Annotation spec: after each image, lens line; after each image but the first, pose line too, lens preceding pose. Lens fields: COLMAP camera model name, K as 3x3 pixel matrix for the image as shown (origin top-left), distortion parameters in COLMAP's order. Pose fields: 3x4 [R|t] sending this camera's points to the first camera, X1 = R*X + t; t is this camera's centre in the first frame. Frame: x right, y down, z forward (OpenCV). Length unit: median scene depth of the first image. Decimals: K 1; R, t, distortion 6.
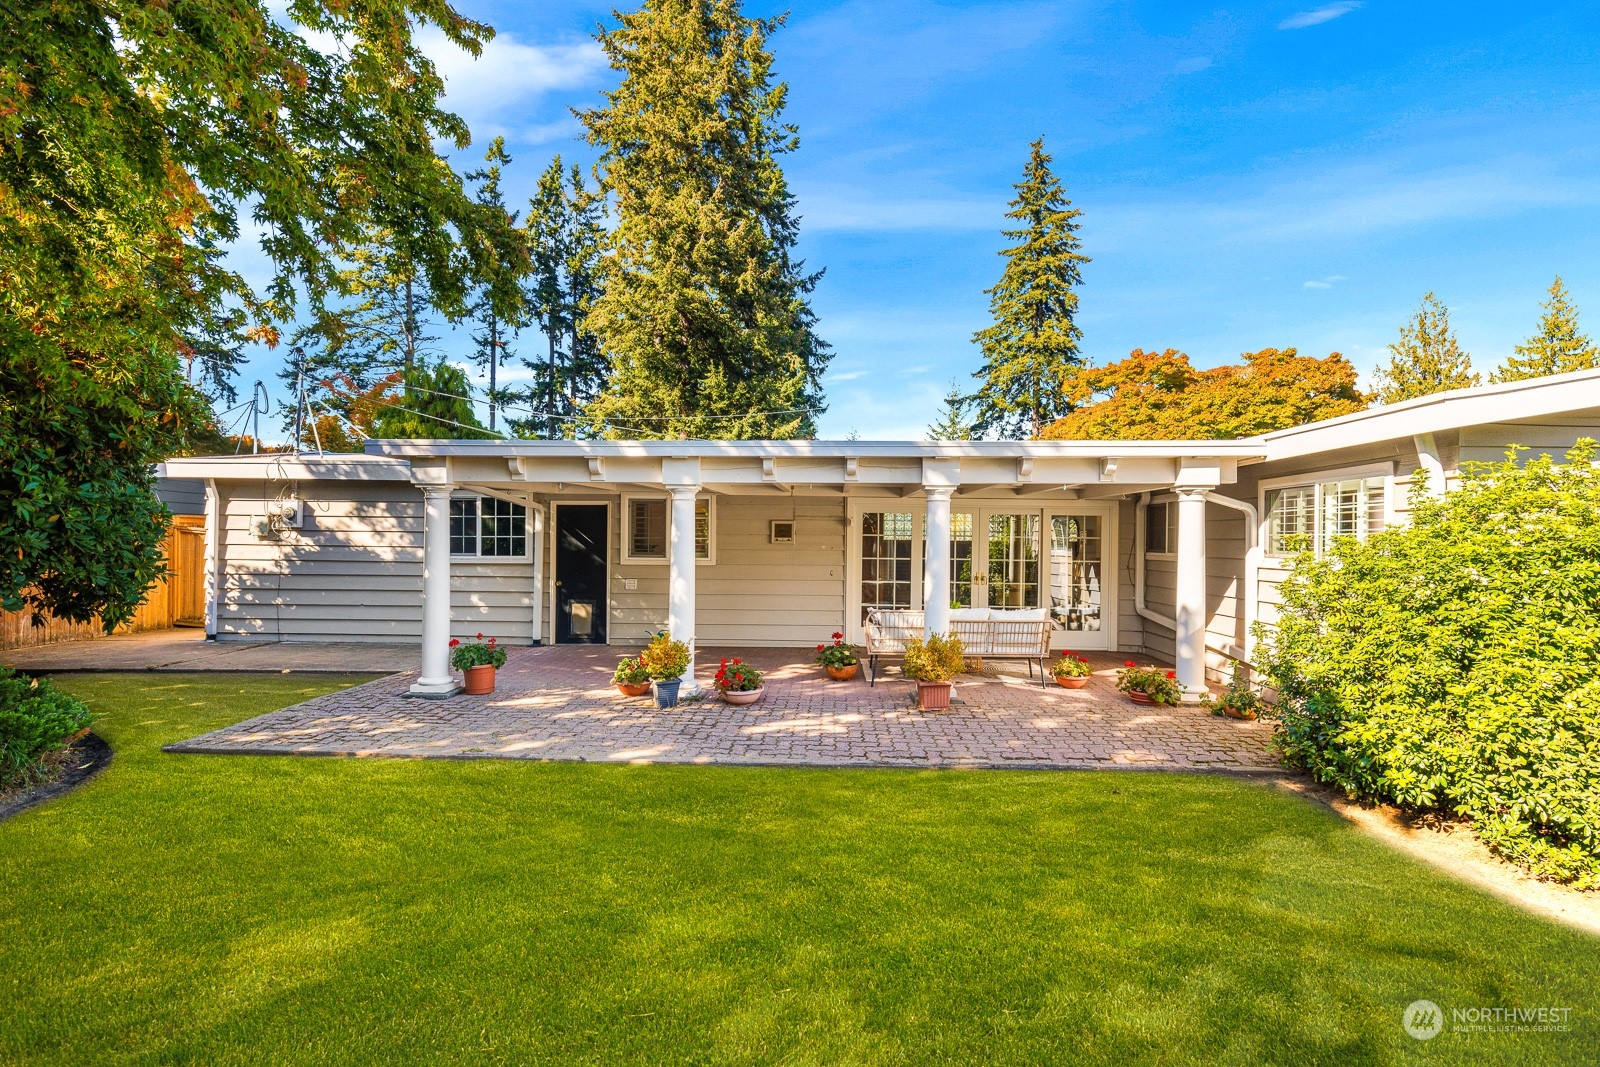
lens RADIAL K [[820.1, 0, 800.0], [0, 820.1, 533.5], [0, 0, 1]] dist [0.000979, -0.000002]
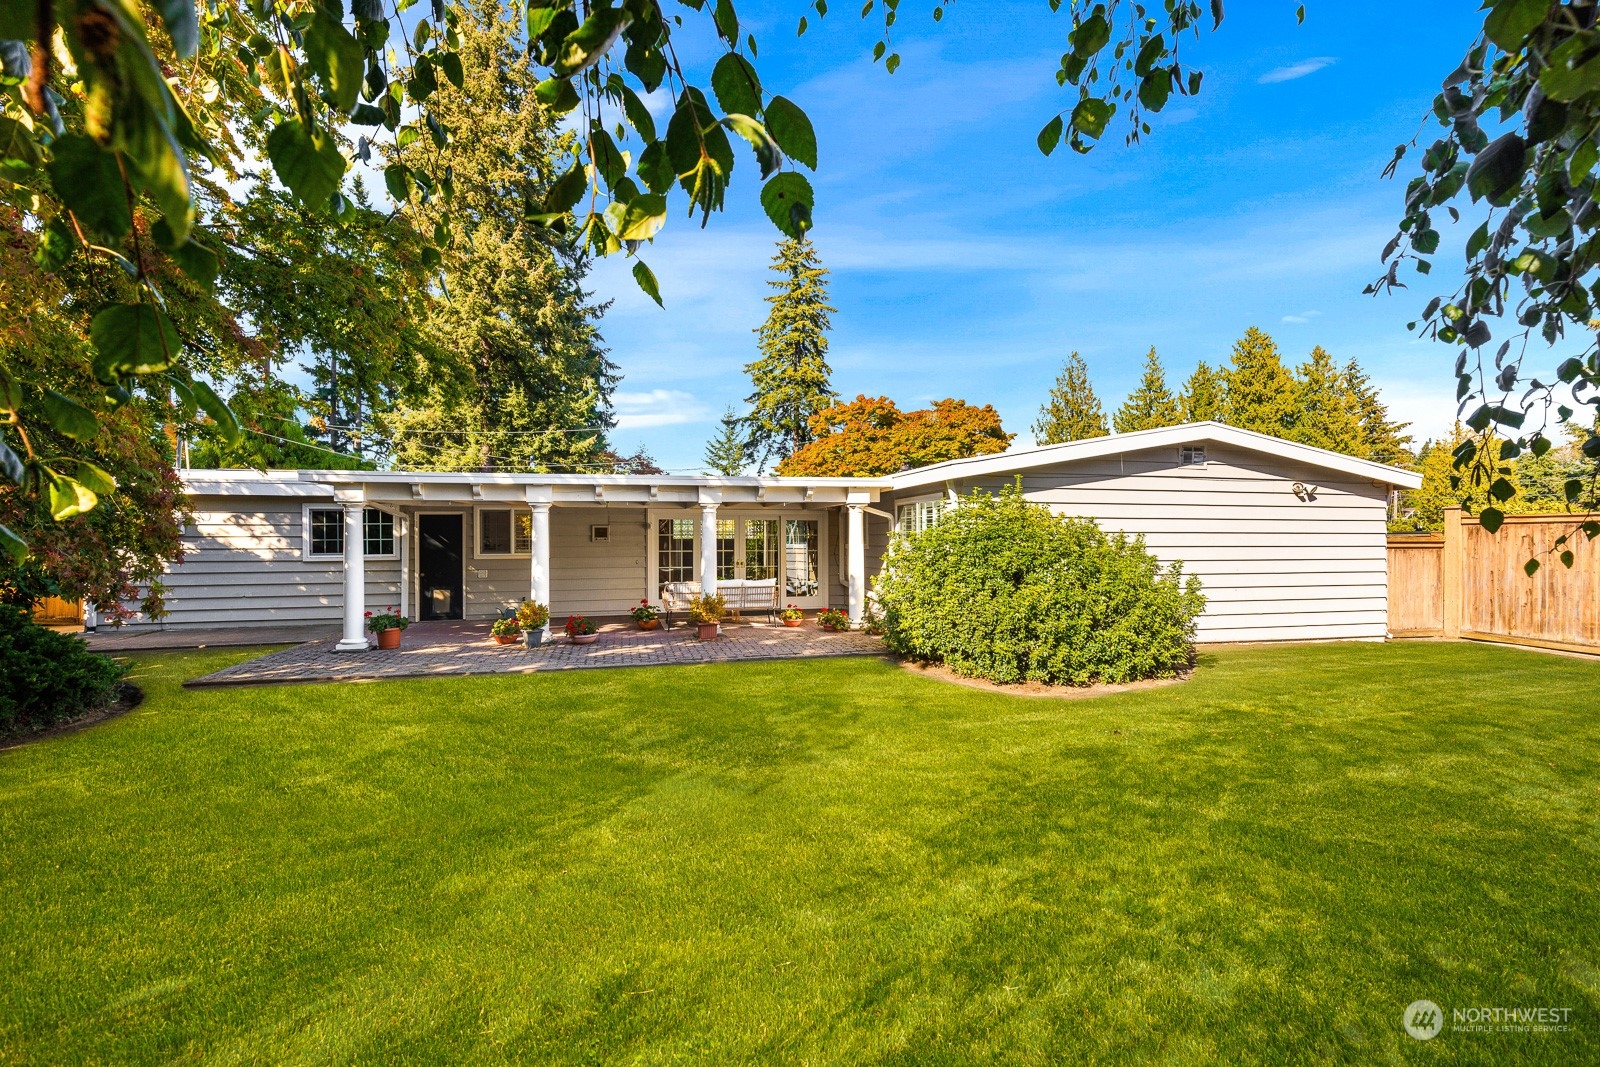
lens RADIAL K [[731.7, 0, 800.0], [0, 731.7, 533.5], [0, 0, 1]] dist [0.035854, -0.000056]
pose [[0.961548, -0.011252, 0.274405, -0.016324], [0.011849, 0.999930, -0.000520, 0.001224], [-0.274380, 0.003752, 0.961614, -0.129296]]
